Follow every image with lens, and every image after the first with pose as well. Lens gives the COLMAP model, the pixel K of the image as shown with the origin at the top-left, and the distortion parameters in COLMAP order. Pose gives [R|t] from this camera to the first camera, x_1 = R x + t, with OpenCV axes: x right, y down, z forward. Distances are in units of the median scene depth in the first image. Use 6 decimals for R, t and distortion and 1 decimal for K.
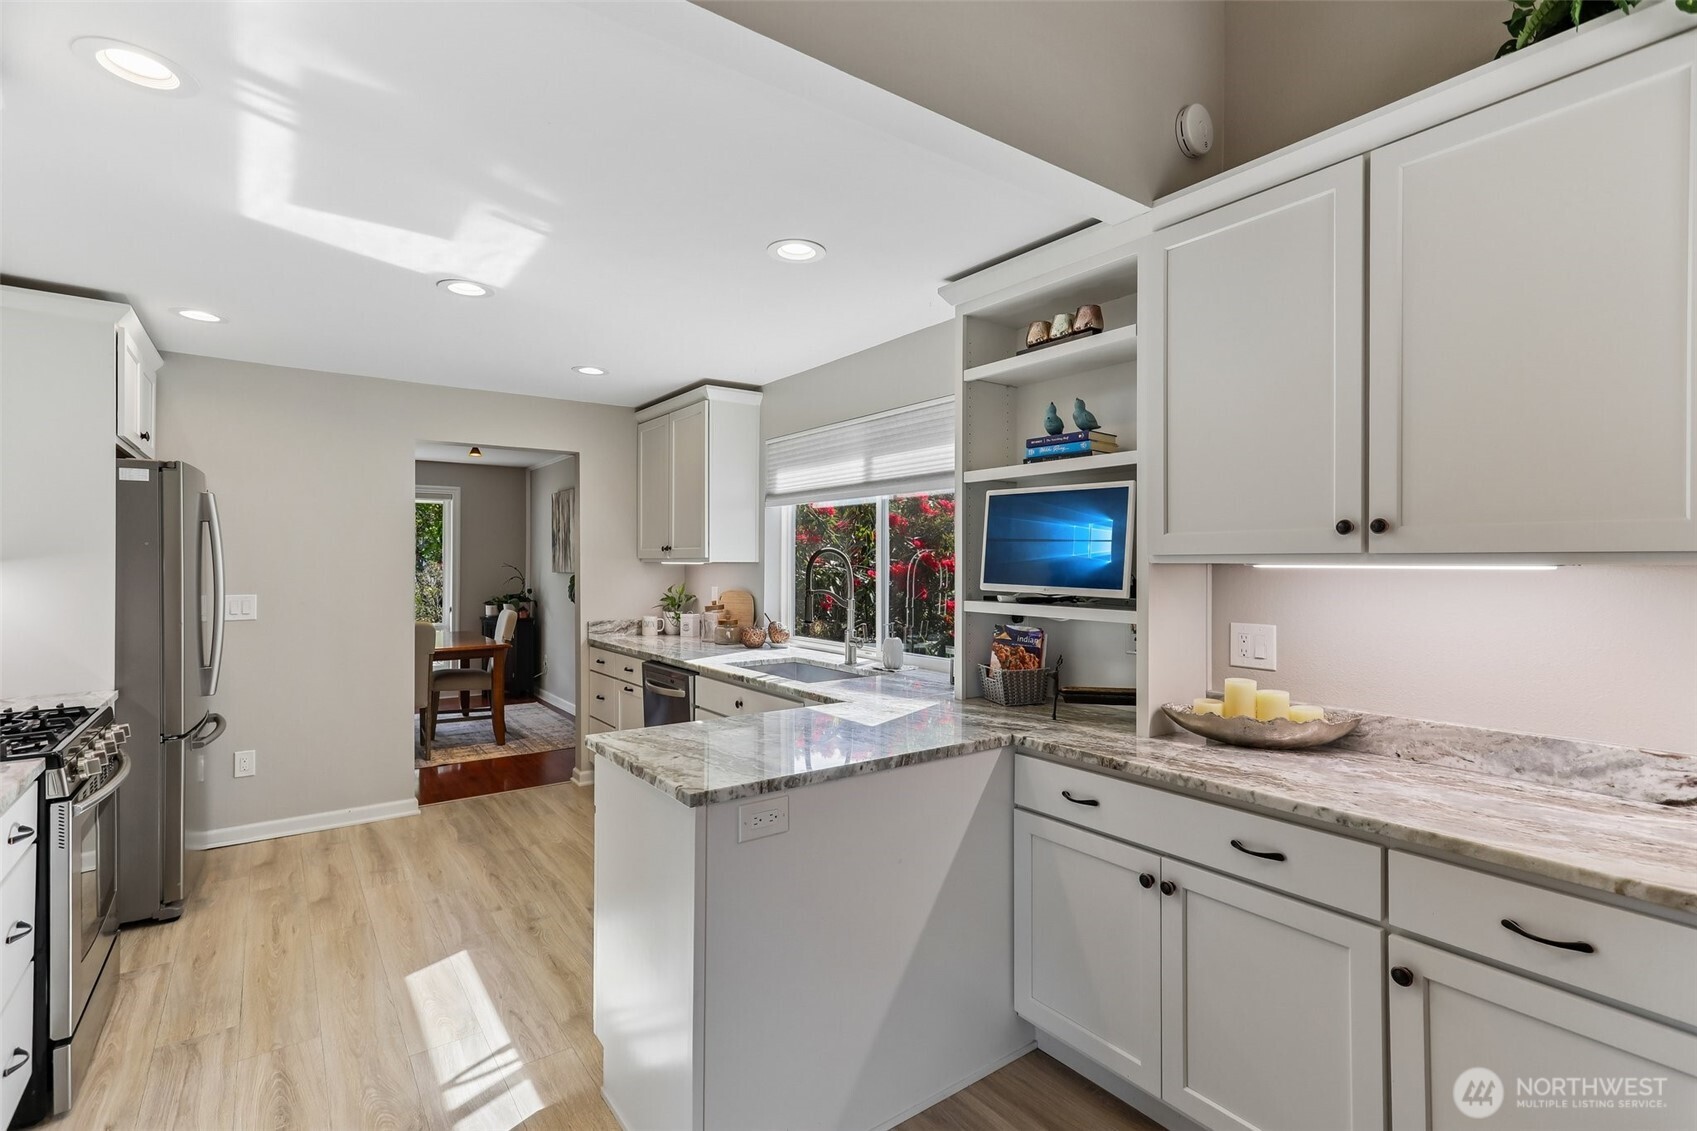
lens RADIAL K [[798.6, 0, 842.3], [0, 798.6, 561.4], [0, 0, 1]] dist [0.005178, 0.000354]
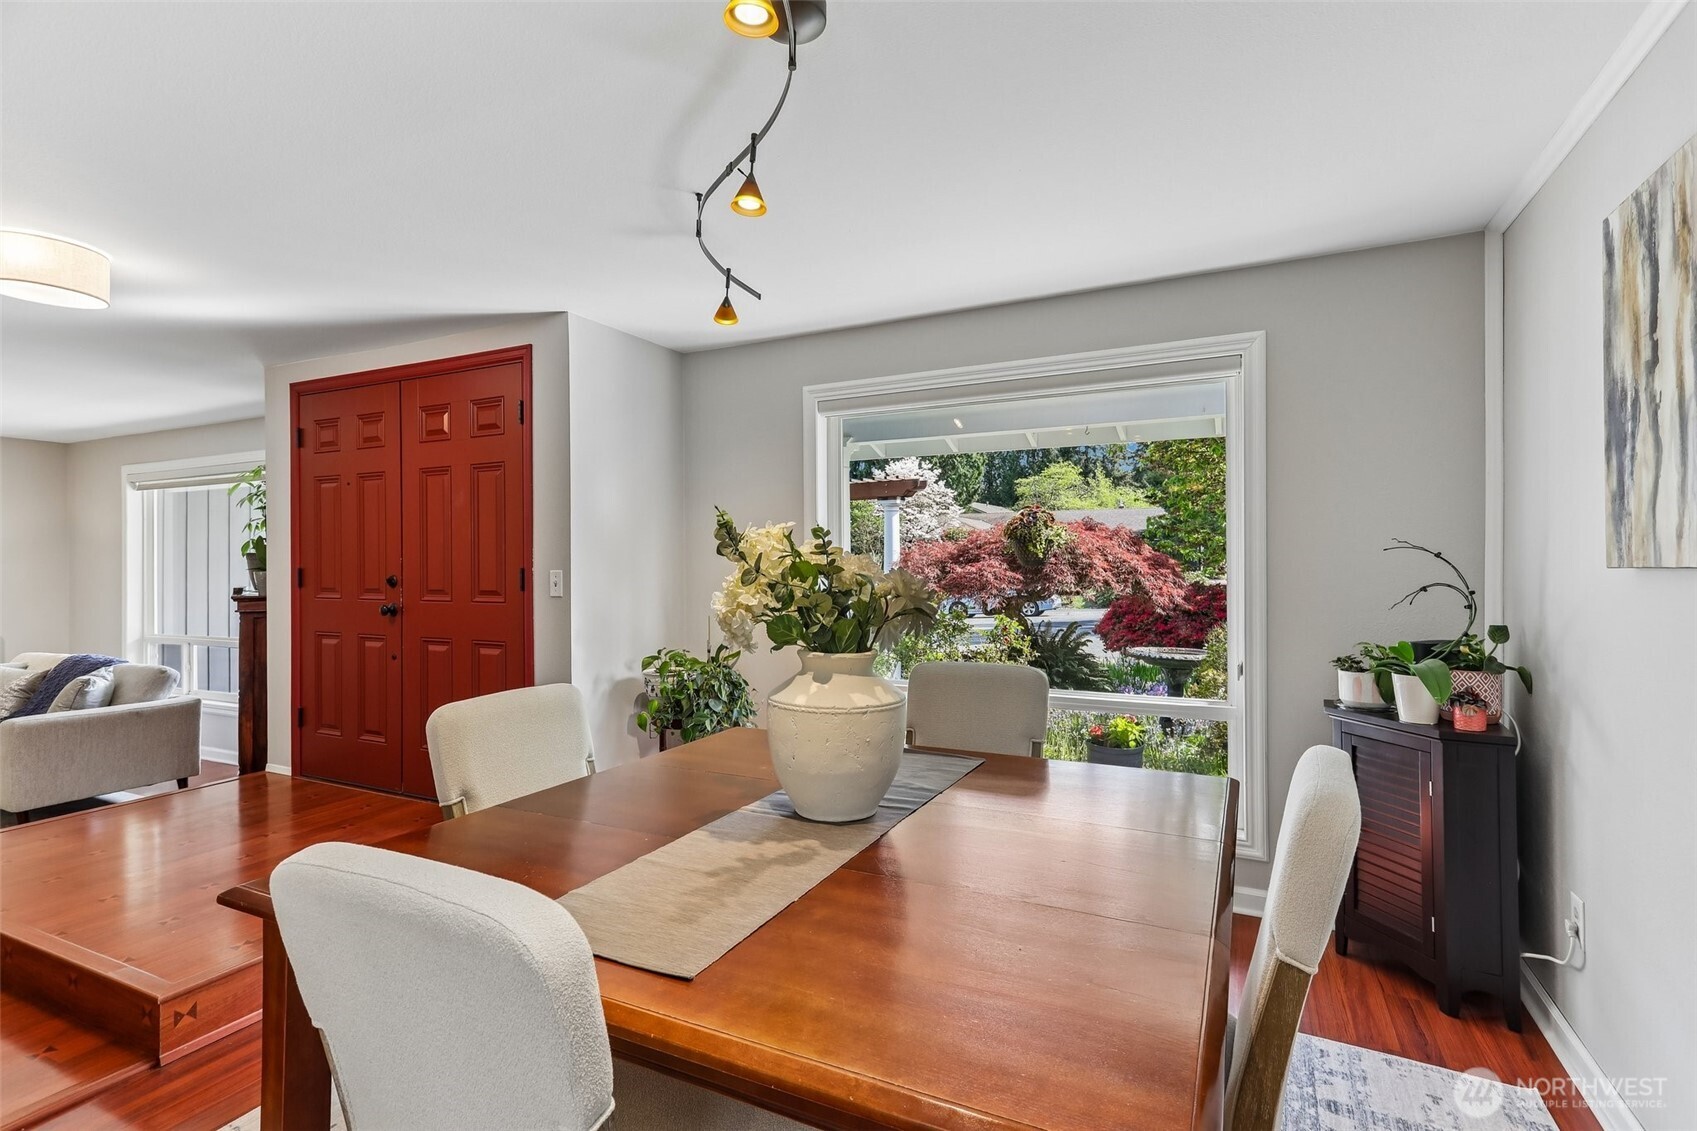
lens RADIAL K [[798.6, 0, 842.3], [0, 798.6, 561.4], [0, 0, 1]] dist [0.005178, 0.000354]
pose [[0.464235, -0.004662, -0.885700, -0.759332], [0.003963, 0.999987, -0.003186, 0.033720], [0.885703, -0.002031, 0.464247, 2.034006]]
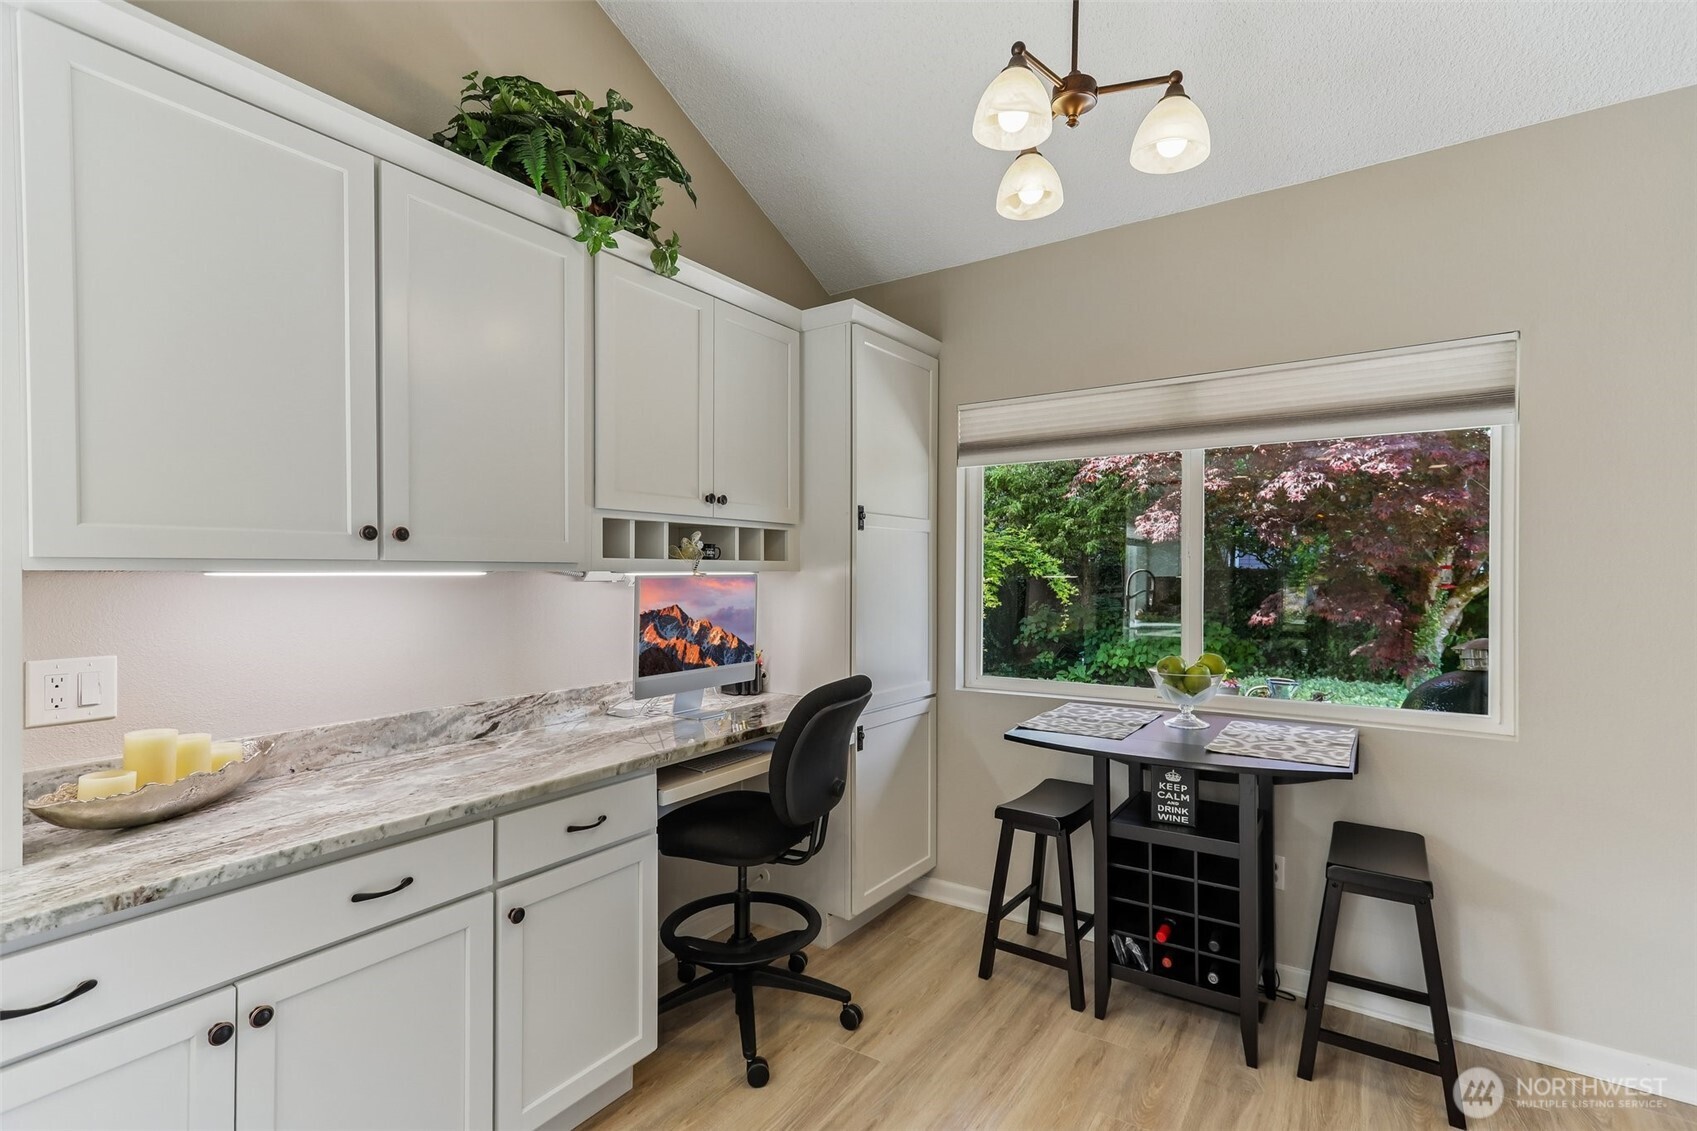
lens RADIAL K [[805.5, 0, 844.7], [0, 805.5, 580.4], [0, 0, 1]] dist [0.021899, 0.000168]
pose [[-0.350488, -0.011911, 0.936491, -0.321553], [0.000573, 0.999916, 0.012932, 0.001570], [-0.936567, 0.005069, -0.350452, 0.519945]]
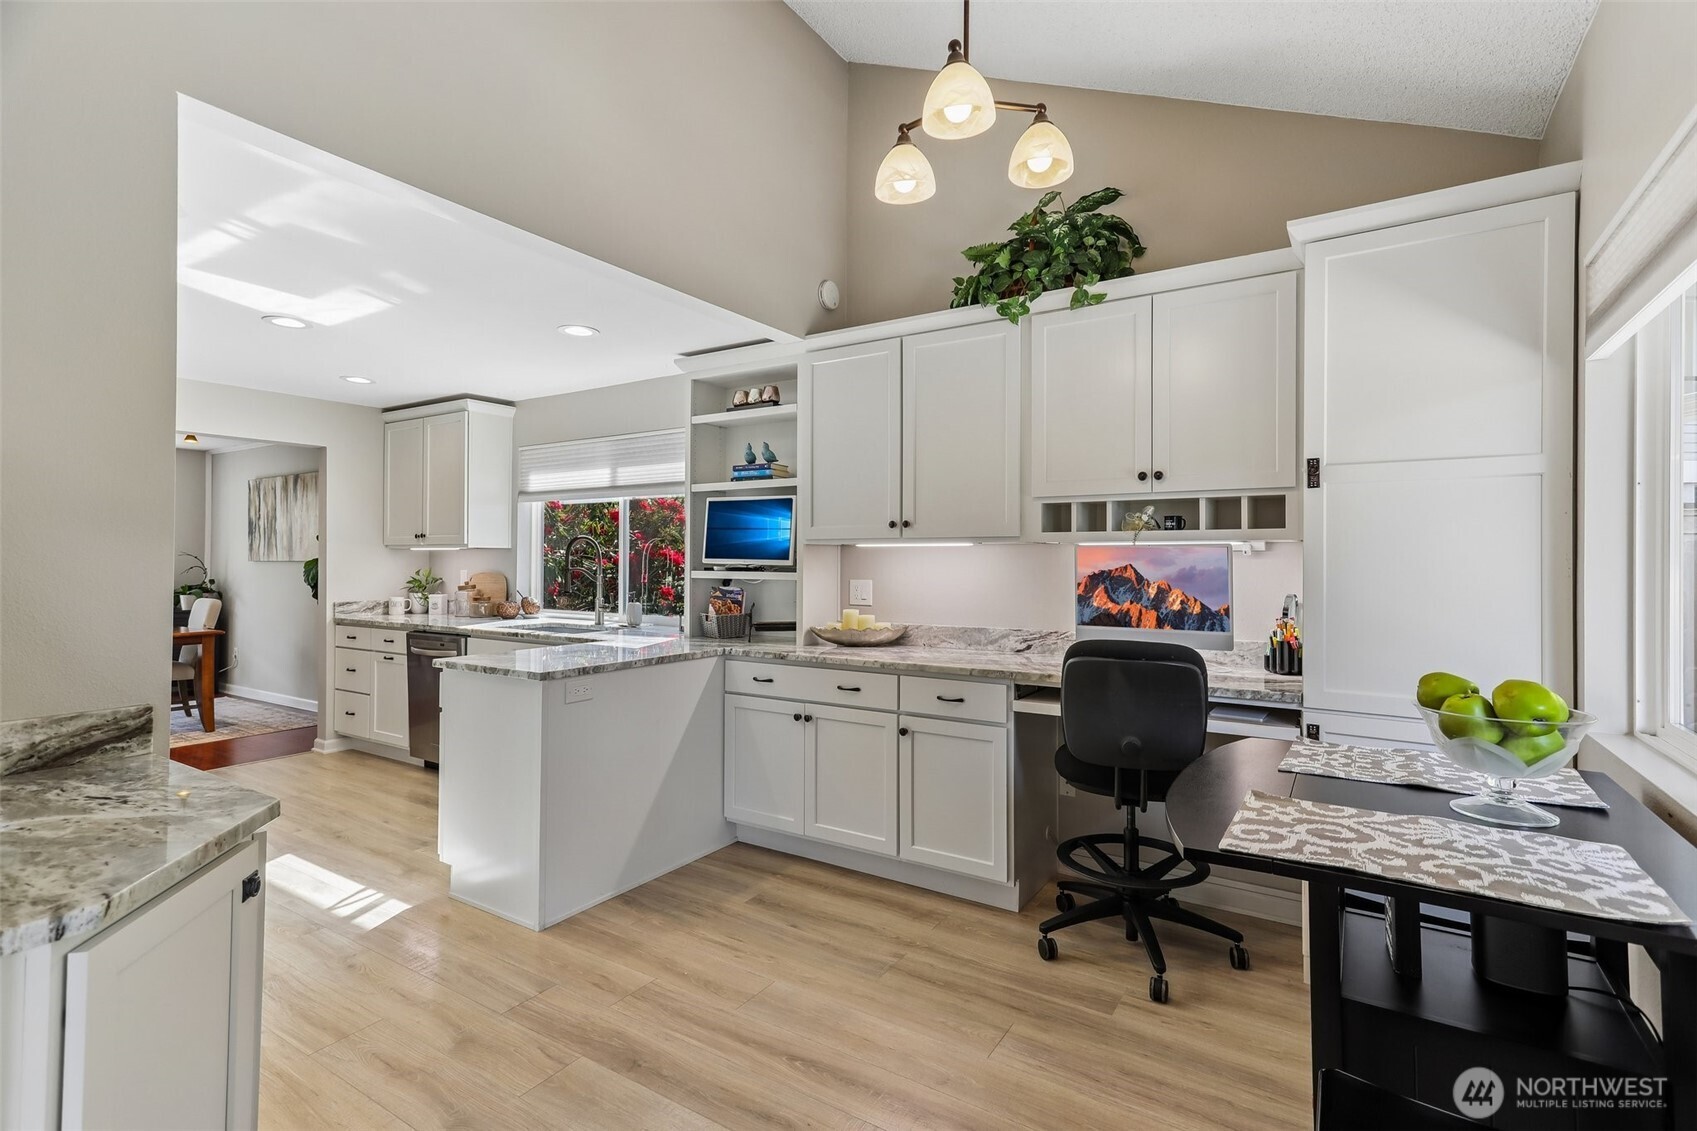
lens RADIAL K [[802.1, 0, 848.7], [0, 802.1, 552.8], [0, 0, 1]] dist [0.011202, 0.000365]
pose [[0.930423, 0.005970, 0.366438, -0.126592], [-0.002836, 0.999955, -0.009091, 0.029344], [-0.366476, 0.007419, 0.930398, -0.516609]]
